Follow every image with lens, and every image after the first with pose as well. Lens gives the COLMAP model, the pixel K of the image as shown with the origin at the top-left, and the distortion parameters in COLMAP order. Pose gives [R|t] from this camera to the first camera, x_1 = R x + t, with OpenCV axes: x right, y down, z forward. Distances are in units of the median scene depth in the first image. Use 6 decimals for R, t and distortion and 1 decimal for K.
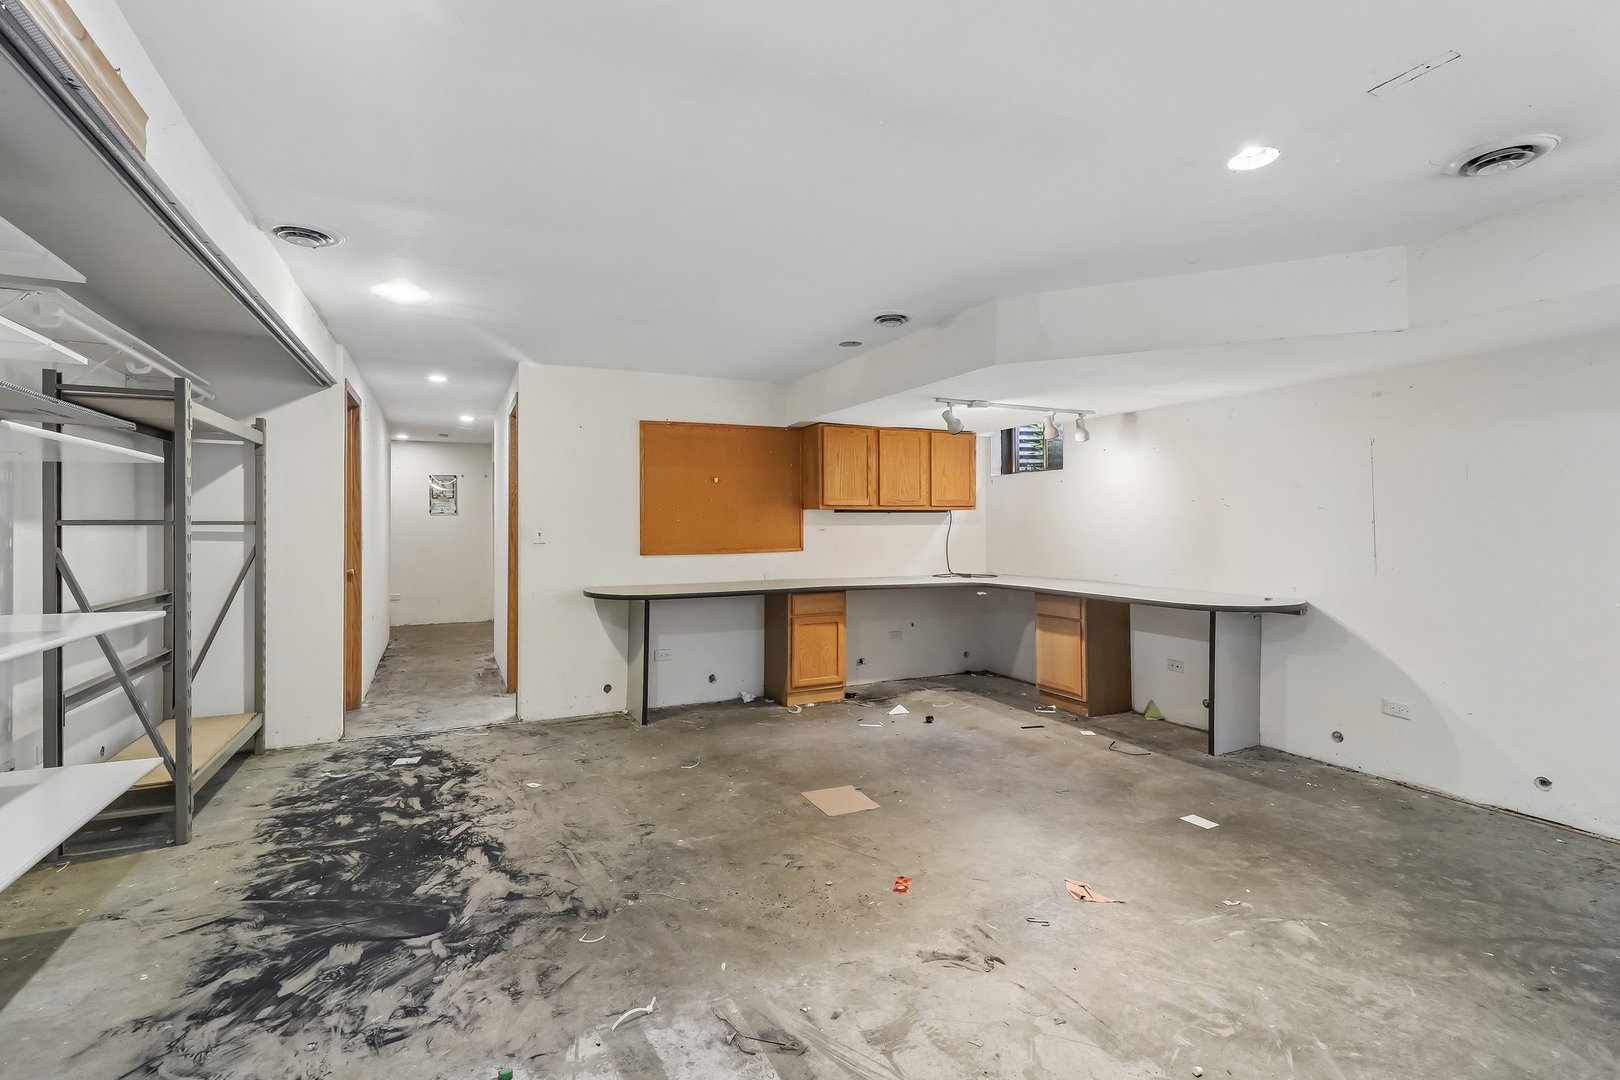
lens RADIAL K [[759.3, 0, 817.4], [0, 759.3, 525.0], [0, 0, 1]] dist [0.023061, -0.013625]
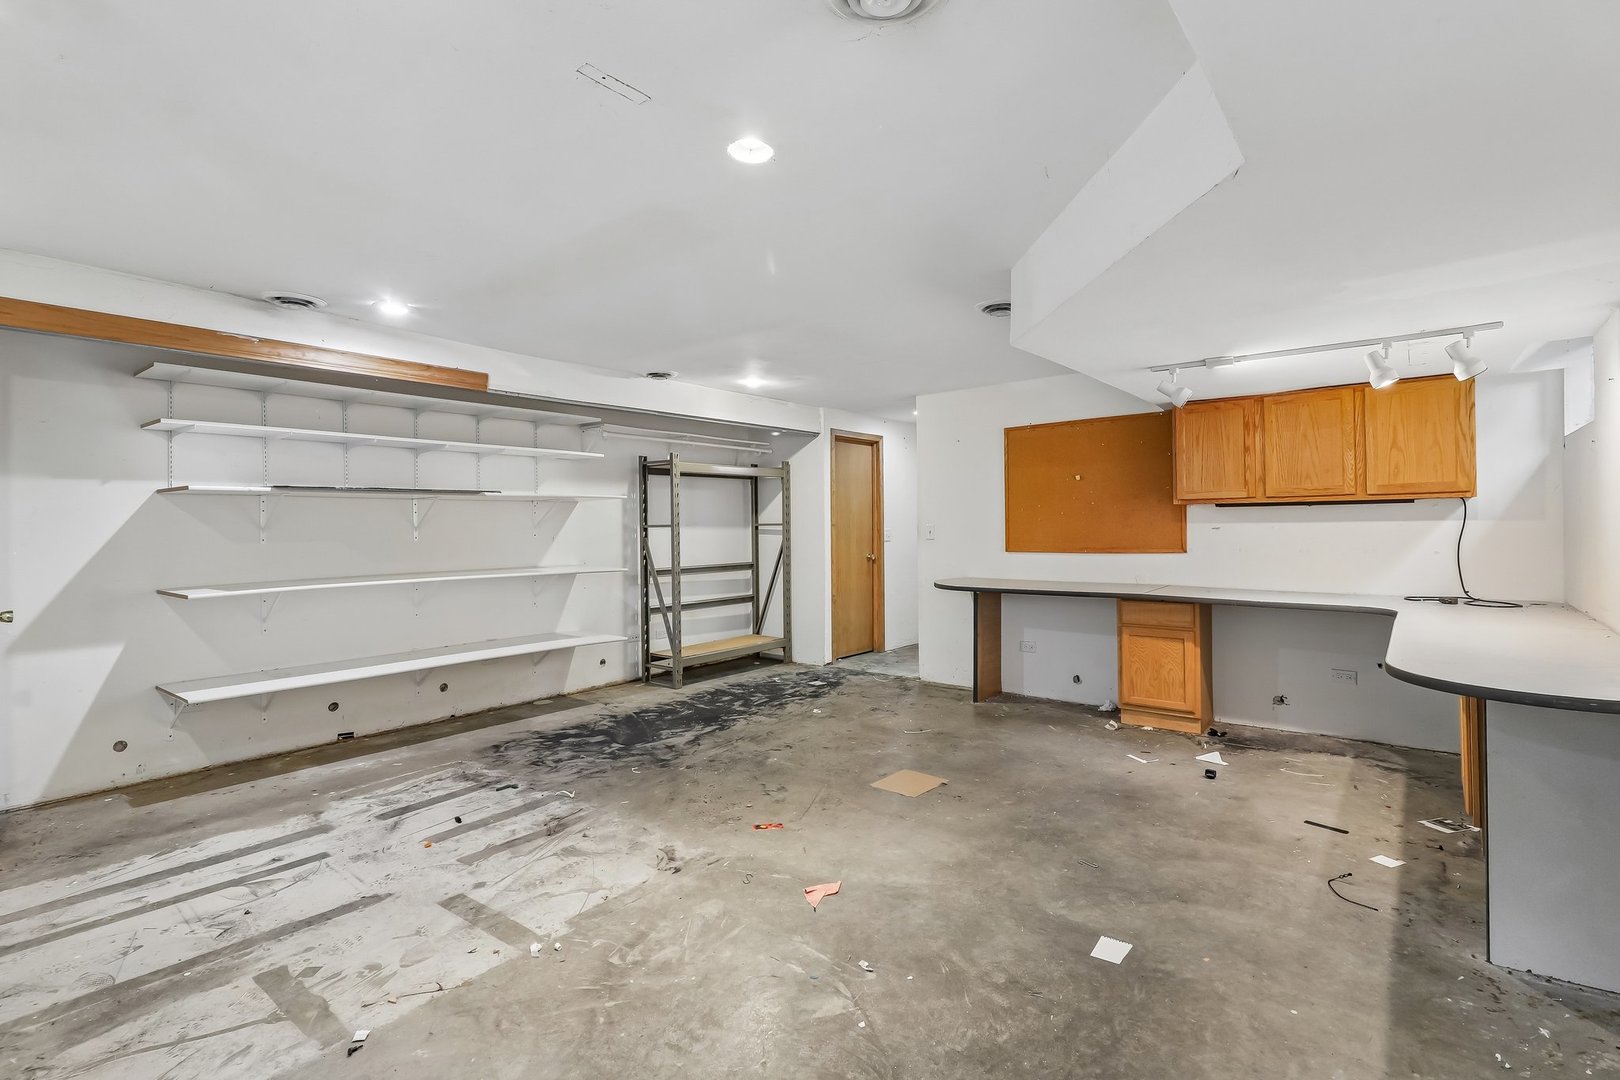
lens RADIAL K [[759.3, 0, 817.4], [0, 759.3, 525.0], [0, 0, 1]] dist [0.023061, -0.013625]
pose [[0.430532, -0.001040, -0.902575, 1.257975], [0.010761, 0.999934, 0.003981, -0.011384], [0.902511, -0.011427, 0.430515, 0.563832]]
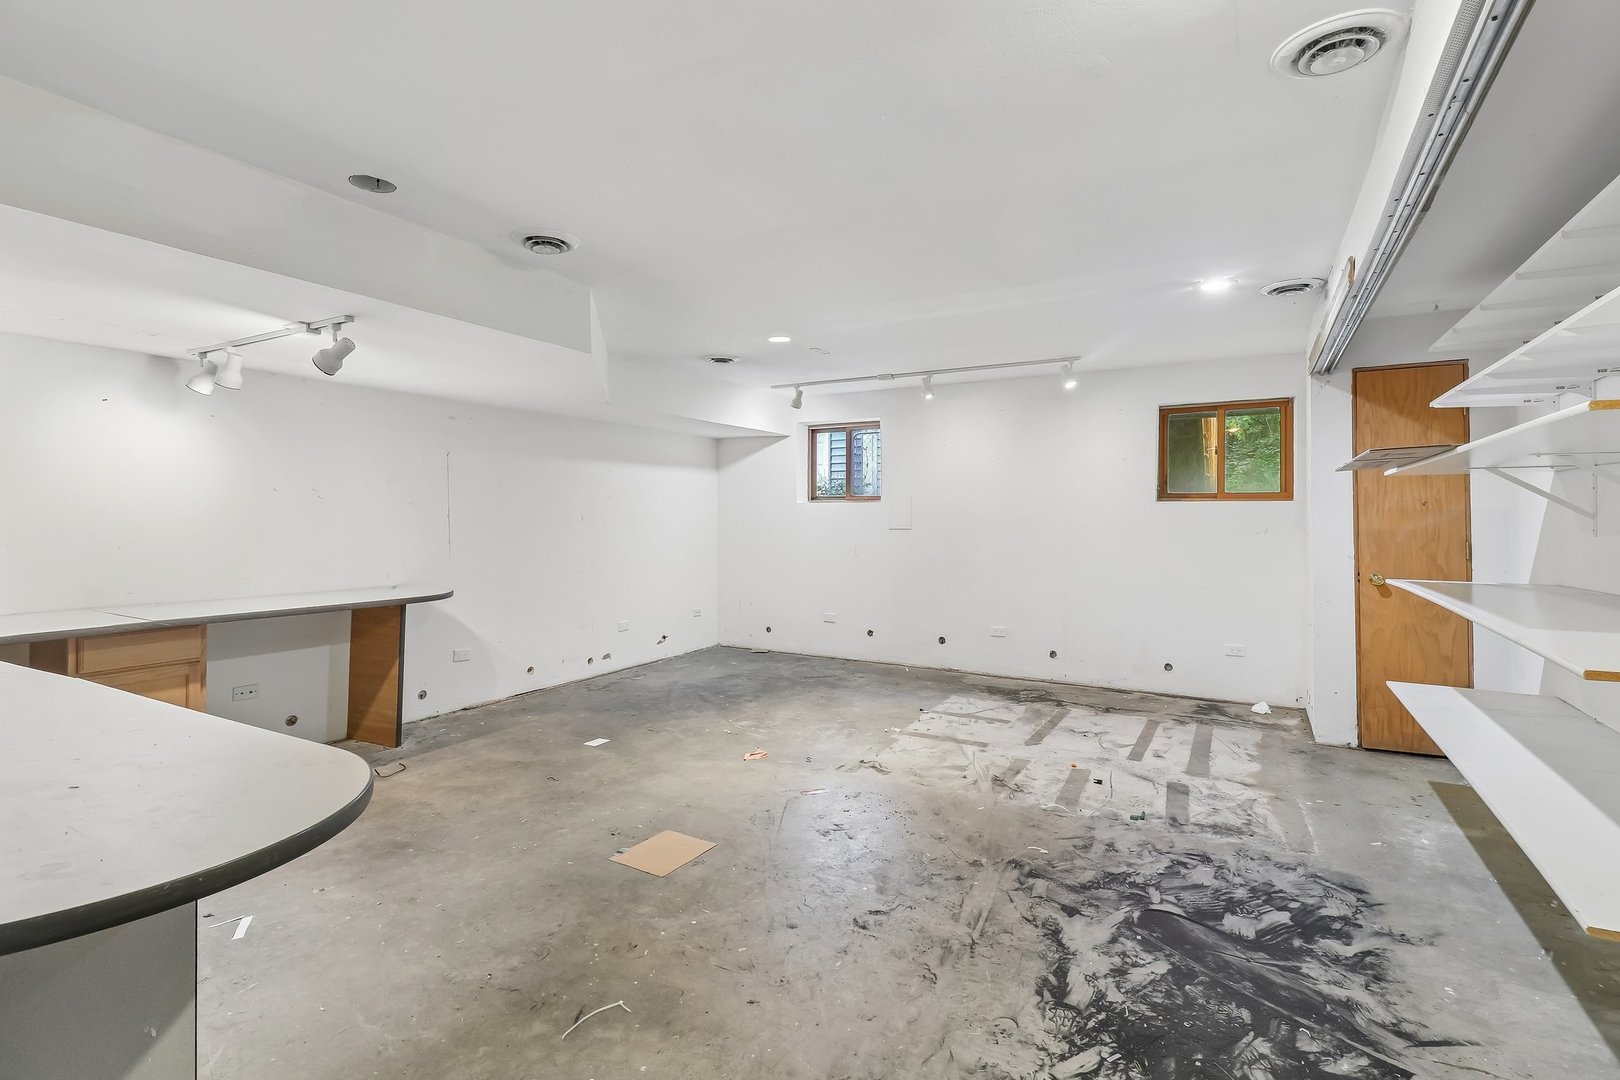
lens RADIAL K [[761.4, 0, 804.2], [0, 761.4, 519.1], [0, 0, 1]] dist [0.029315, -0.017157]
pose [[-0.559109, -0.000741, 0.829094, -0.989549], [-0.001129, 0.999999, 0.000132, 0.000526], [-0.829093, -0.000862, -0.559109, 1.782917]]
